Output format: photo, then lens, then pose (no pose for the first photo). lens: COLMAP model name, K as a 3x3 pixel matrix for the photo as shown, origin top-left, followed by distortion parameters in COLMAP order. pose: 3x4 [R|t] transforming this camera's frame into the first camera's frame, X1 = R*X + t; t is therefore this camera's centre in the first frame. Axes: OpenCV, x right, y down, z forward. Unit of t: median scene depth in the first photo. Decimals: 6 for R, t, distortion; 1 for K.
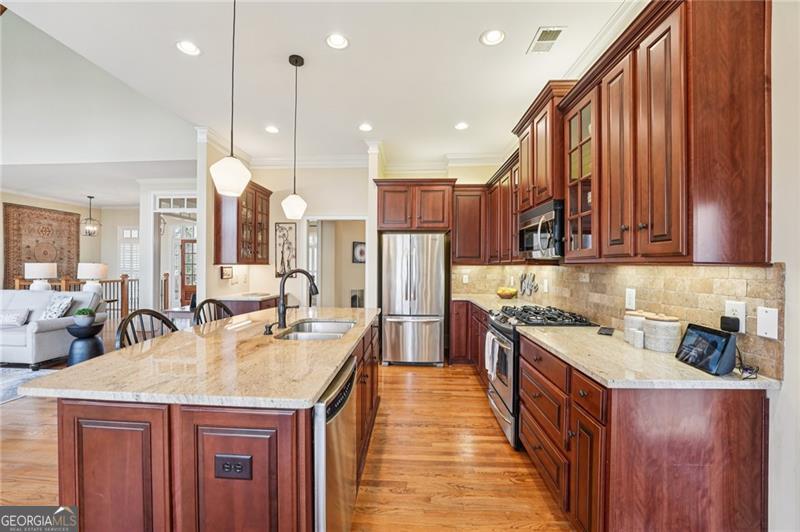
lens RADIAL K [[325.6, 0, 397.9], [0, 325.6, 266.0], [0, 0, 1]] dist [-0.028314, 0.002998]
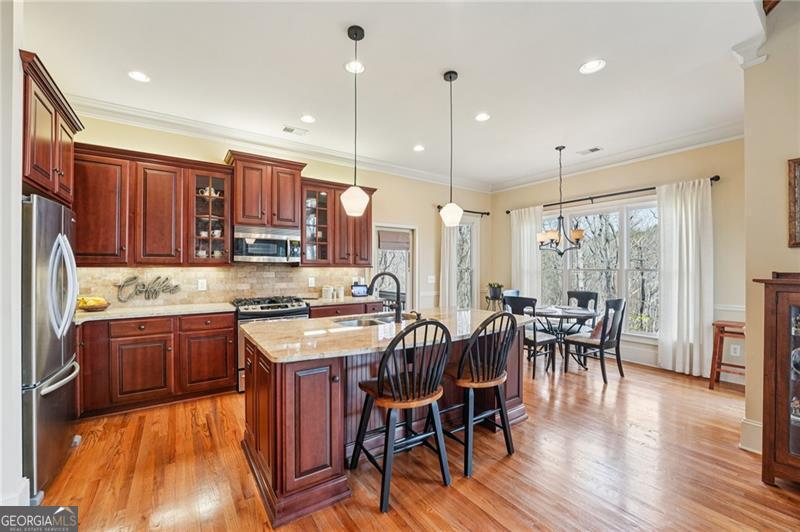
lens RADIAL K [[325.6, 0, 399.6], [0, 325.6, 265.6], [0, 0, 1]] dist [-0.028314, 0.002998]
pose [[-0.611219, -0.002806, 0.791457, -0.657959], [-0.004113, 0.999991, 0.000368, -0.007327], [-0.791451, -0.003030, -0.611225, 0.876040]]
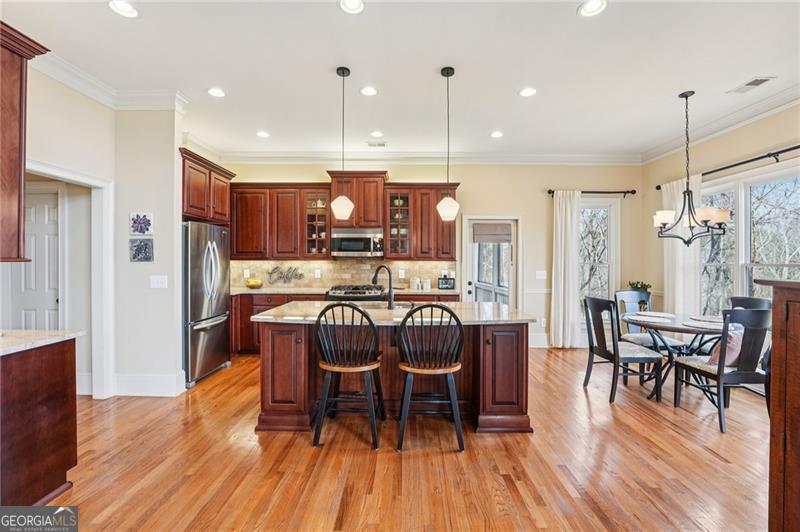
lens RADIAL K [[344.3, 0, 401.5], [0, 344.3, 260.8], [0, 0, 1]] dist [-0.020156, 0.000049]
pose [[-0.047936, -0.005876, 0.998833, -0.900335], [-0.002374, 0.999981, 0.005769, -0.007269], [-0.998848, -0.002094, -0.047949, 0.524407]]
